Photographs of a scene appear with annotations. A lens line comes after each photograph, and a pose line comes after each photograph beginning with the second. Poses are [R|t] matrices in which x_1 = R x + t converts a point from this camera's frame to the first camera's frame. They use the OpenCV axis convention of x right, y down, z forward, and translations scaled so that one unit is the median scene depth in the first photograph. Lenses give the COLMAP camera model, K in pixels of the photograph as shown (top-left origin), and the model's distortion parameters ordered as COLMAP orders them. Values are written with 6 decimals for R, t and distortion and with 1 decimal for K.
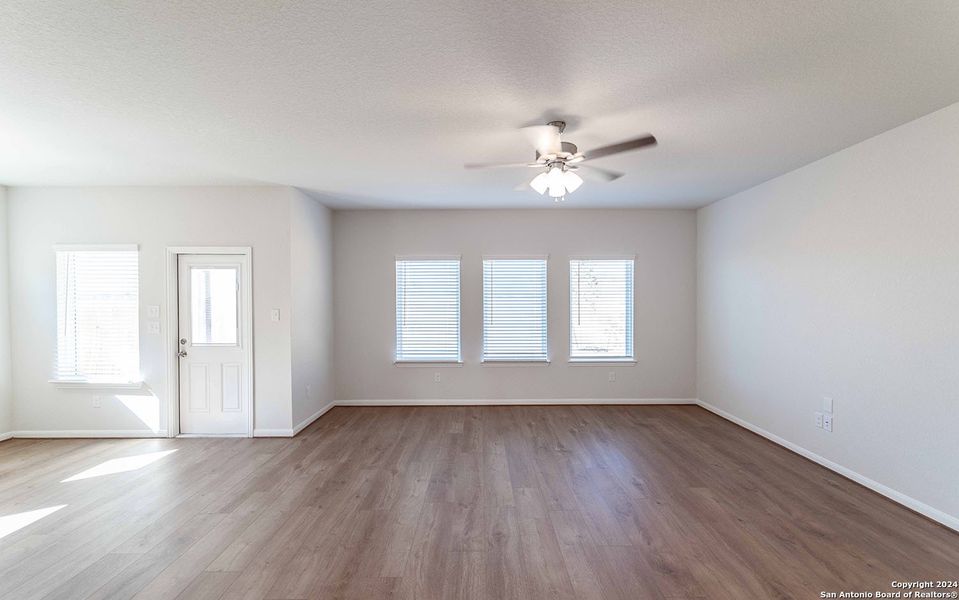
lens RADIAL K [[390.9, 0, 481.6], [0, 390.9, 303.0], [0, 0, 1]] dist [0.000976, -0.000111]
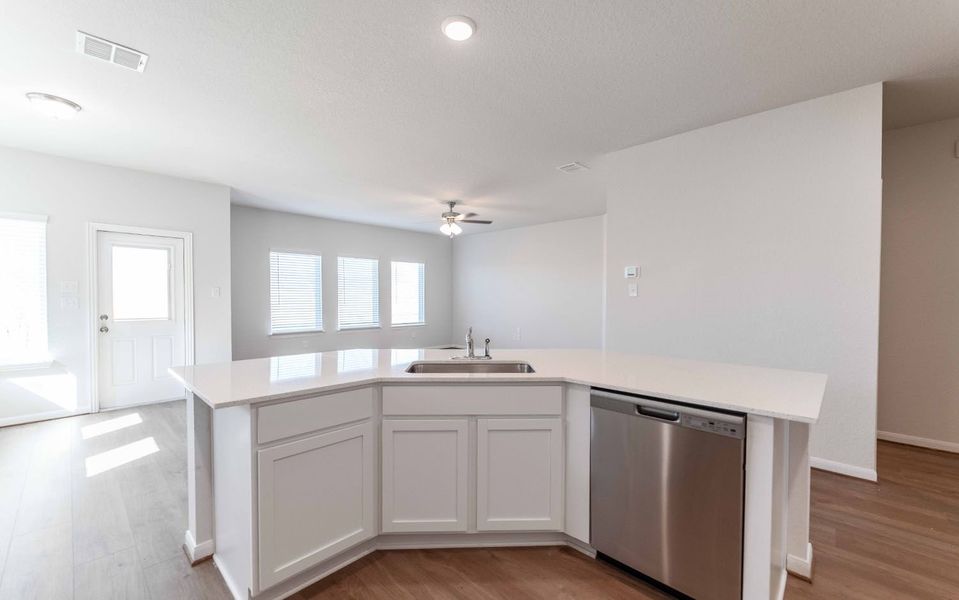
lens RADIAL K [[390.9, 0, 475.7], [0, 390.9, 301.2], [0, 0, 1]] dist [0.000976, -0.000111]
pose [[0.703163, -0.003146, 0.711022, -0.811404], [-0.001473, 0.999982, 0.005881, 0.049450], [-0.711028, -0.005182, 0.703145, -0.401757]]
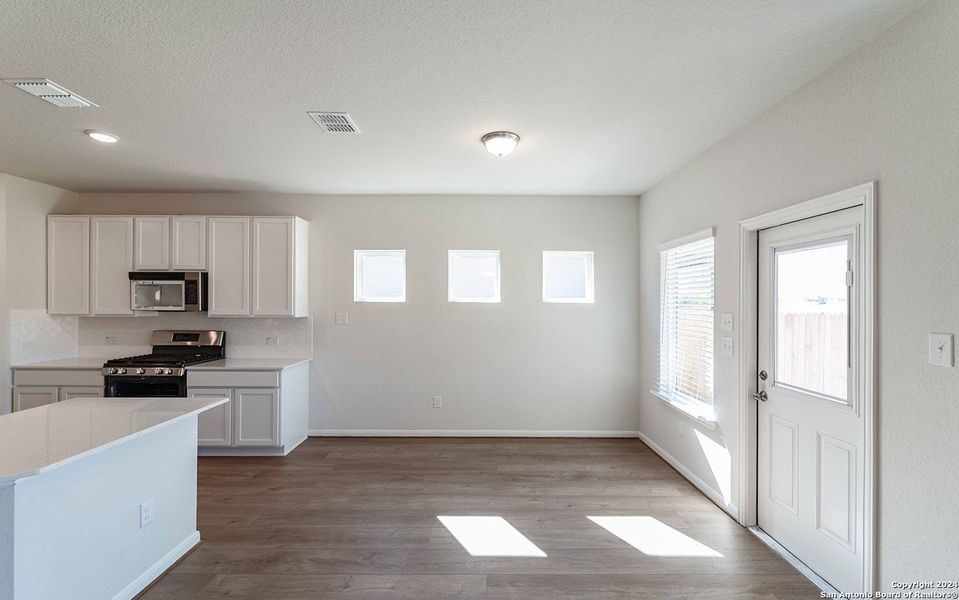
lens RADIAL K [[390.9, 0, 475.8], [0, 390.9, 304.2], [0, 0, 1]] dist [0.000976, -0.000111]
pose [[-0.012409, 0.004880, -0.999911, -0.160169], [-0.008098, 0.999955, 0.004981, -0.009772], [0.999890, 0.008159, -0.012369, 0.570480]]
